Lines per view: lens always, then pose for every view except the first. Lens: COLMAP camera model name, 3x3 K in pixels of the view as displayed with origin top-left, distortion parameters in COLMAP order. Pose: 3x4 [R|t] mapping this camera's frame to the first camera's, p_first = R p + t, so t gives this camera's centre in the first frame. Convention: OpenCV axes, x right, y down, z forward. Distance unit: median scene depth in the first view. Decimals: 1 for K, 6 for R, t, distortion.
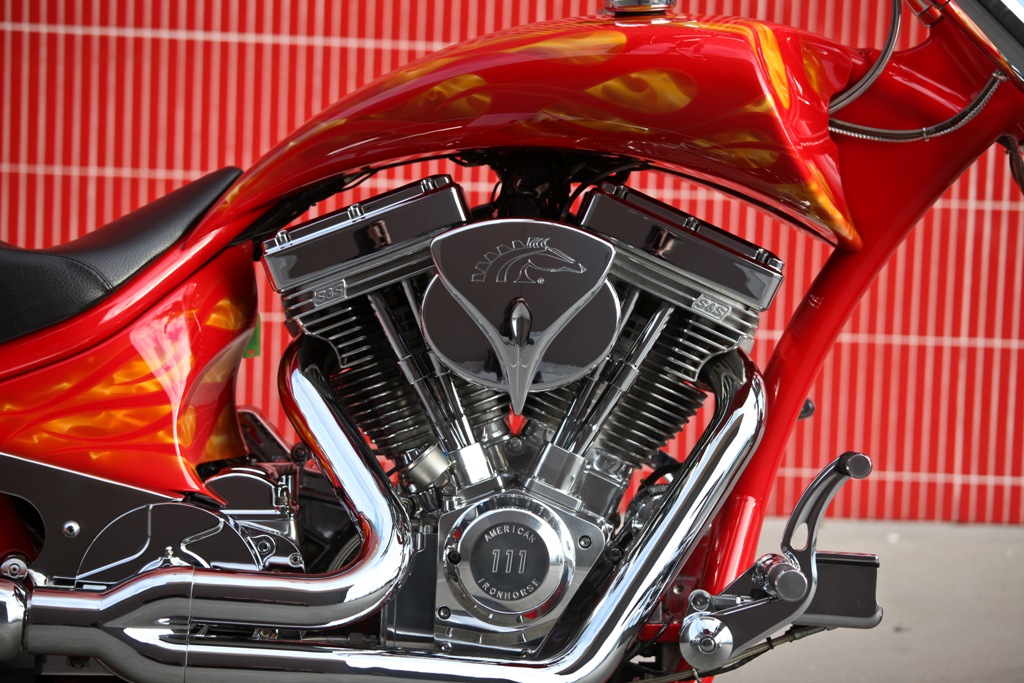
lens RADIAL K [[3728.5, 0, 511.5], [0, 3728.5, 340.1], [0, 0, 1]] dist [0.614480, 0.000000]
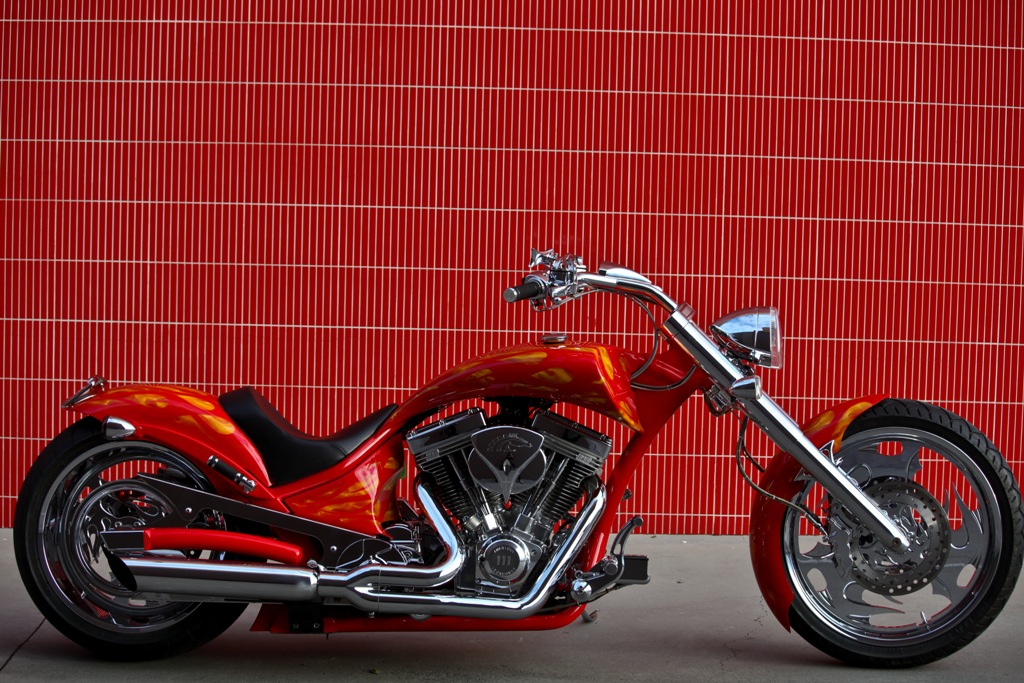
lens RADIAL K [[2160.5, 0, 513.9], [0, 2160.5, 343.2], [0, 0, 1]] dist [-0.137038, 0.000000]
pose [[0.999654, -0.013082, -0.022839, 0.041042], [0.012380, 0.999454, -0.030620, -0.042839], [0.023227, 0.030327, 0.999270, -0.465125]]
